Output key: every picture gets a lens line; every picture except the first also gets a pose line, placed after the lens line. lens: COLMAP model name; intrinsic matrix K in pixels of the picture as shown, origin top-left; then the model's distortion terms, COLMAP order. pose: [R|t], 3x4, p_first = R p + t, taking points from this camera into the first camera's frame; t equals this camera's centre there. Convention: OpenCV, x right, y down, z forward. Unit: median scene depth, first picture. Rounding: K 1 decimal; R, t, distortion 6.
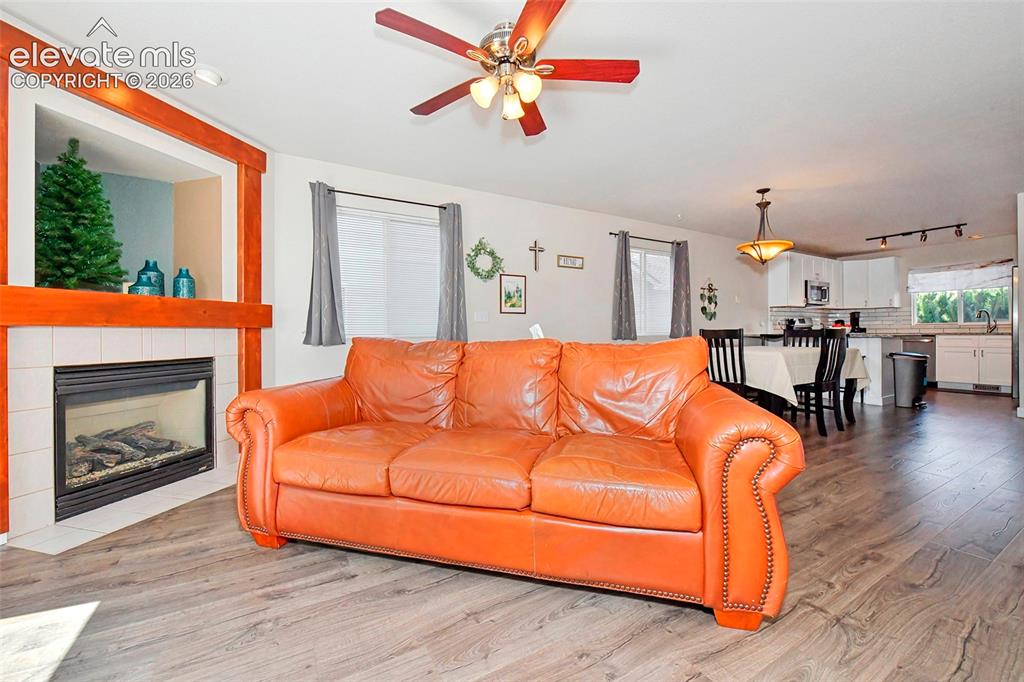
lens RADIAL K [[415.1, 0, 509.1], [0, 415.1, 330.7], [0, 0, 1]] dist [-0.008059, 0.000288]
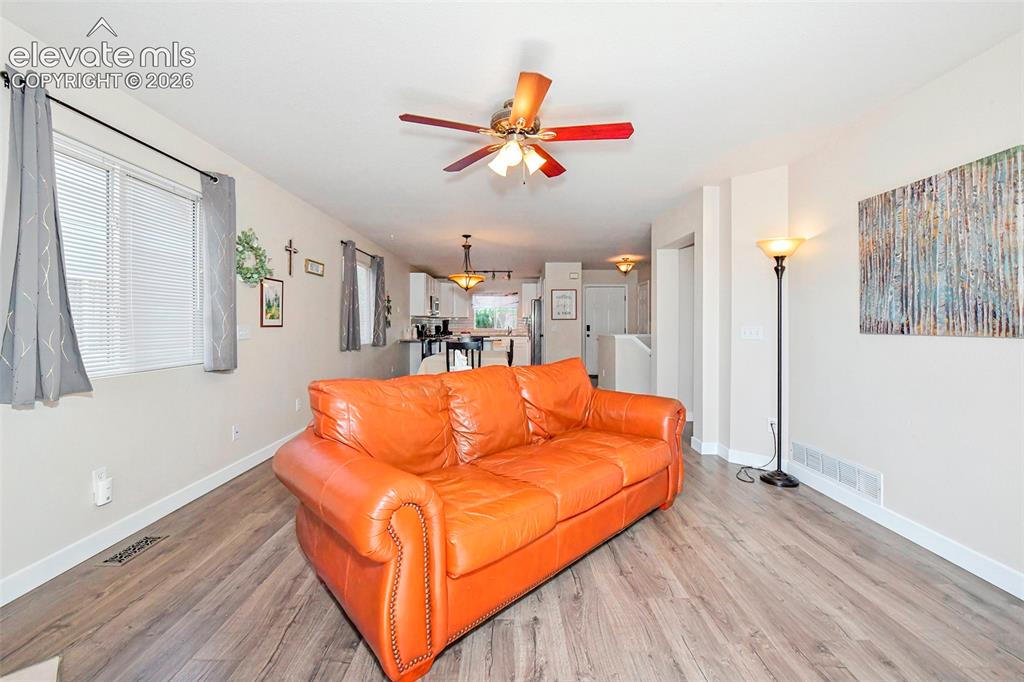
lens RADIAL K [[415.1, 0, 513.6], [0, 415.1, 326.9], [0, 0, 1]] dist [-0.008059, 0.000288]
pose [[0.493189, 0.001520, 0.869921, -0.398823], [-0.007311, 0.999970, 0.002398, -0.040453], [-0.869892, -0.007542, 0.493185, 0.168834]]
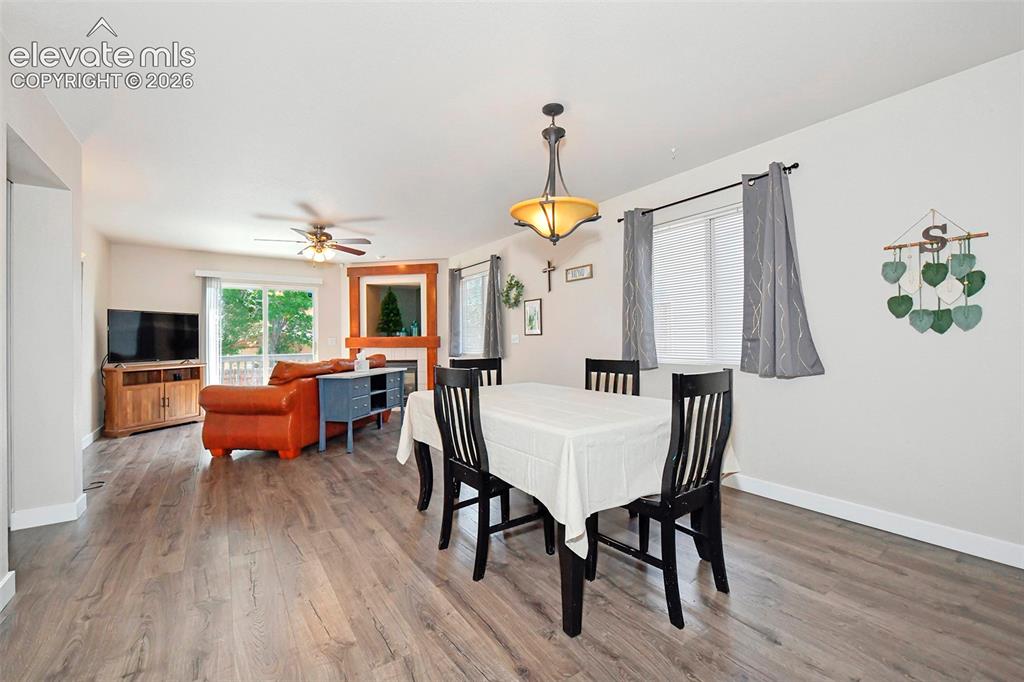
lens RADIAL K [[427.1, 0, 511.2], [0, 427.1, 340.4], [0, 0, 1]] dist [-0.008583, -0.001098]
pose [[0.072046, 0.004521, -0.997391, 0.972812], [0.014052, 0.999886, 0.005547, -0.030283], [0.997302, -0.014415, 0.071974, 0.748364]]
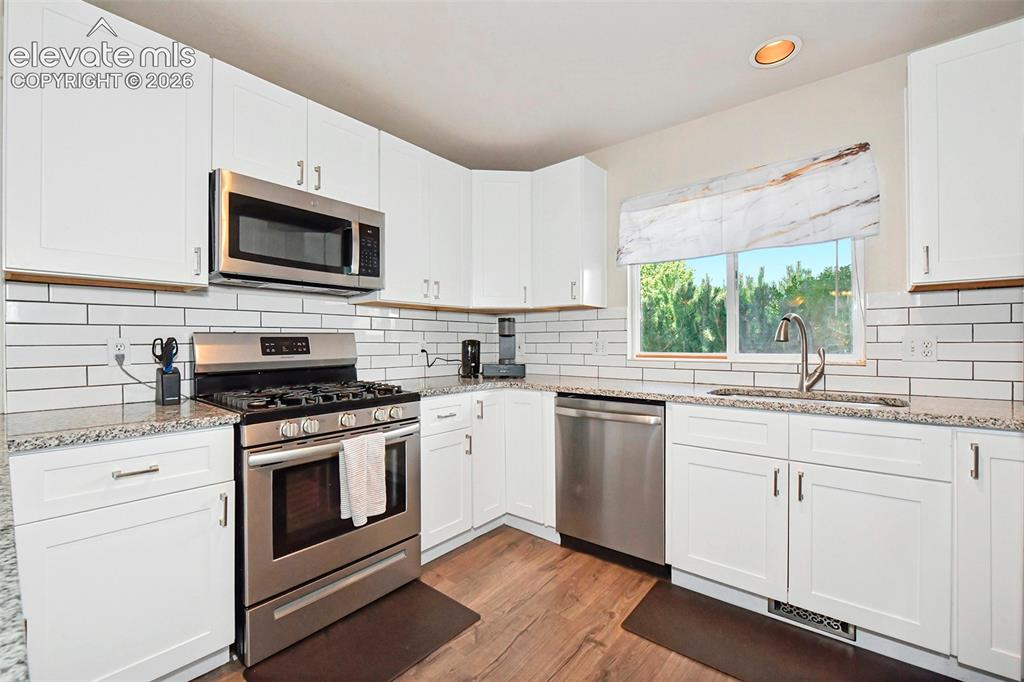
lens RADIAL K [[427.1, 0, 504.3], [0, 427.1, 344.1], [0, 0, 1]] dist [-0.008583, -0.001098]
pose [[0.935676, 0.001915, 0.352854, 1.063718], [-0.006931, 0.999892, 0.012953, -0.041120], [-0.352792, -0.014565, 0.935589, 0.982396]]
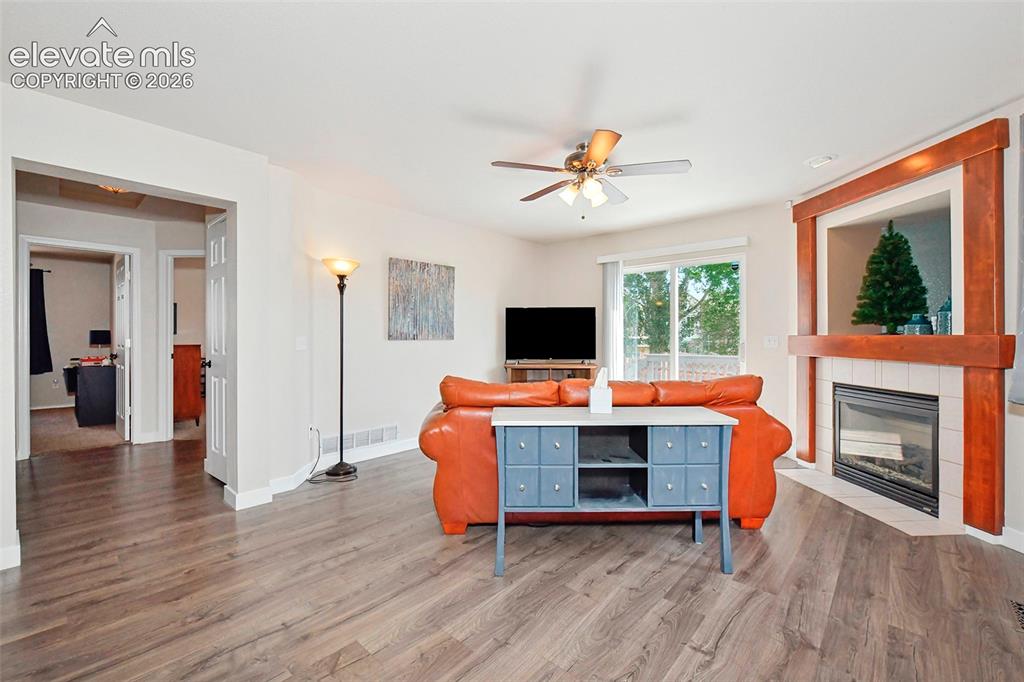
lens RADIAL K [[427.1, 0, 507.4], [0, 427.1, 334.6], [0, 0, 1]] dist [-0.008583, -0.001098]
pose [[-0.955450, 0.003980, -0.295125, 0.255559], [0.005605, 0.999973, -0.004657, -0.040137], [0.295099, -0.006104, -0.955447, 0.882876]]
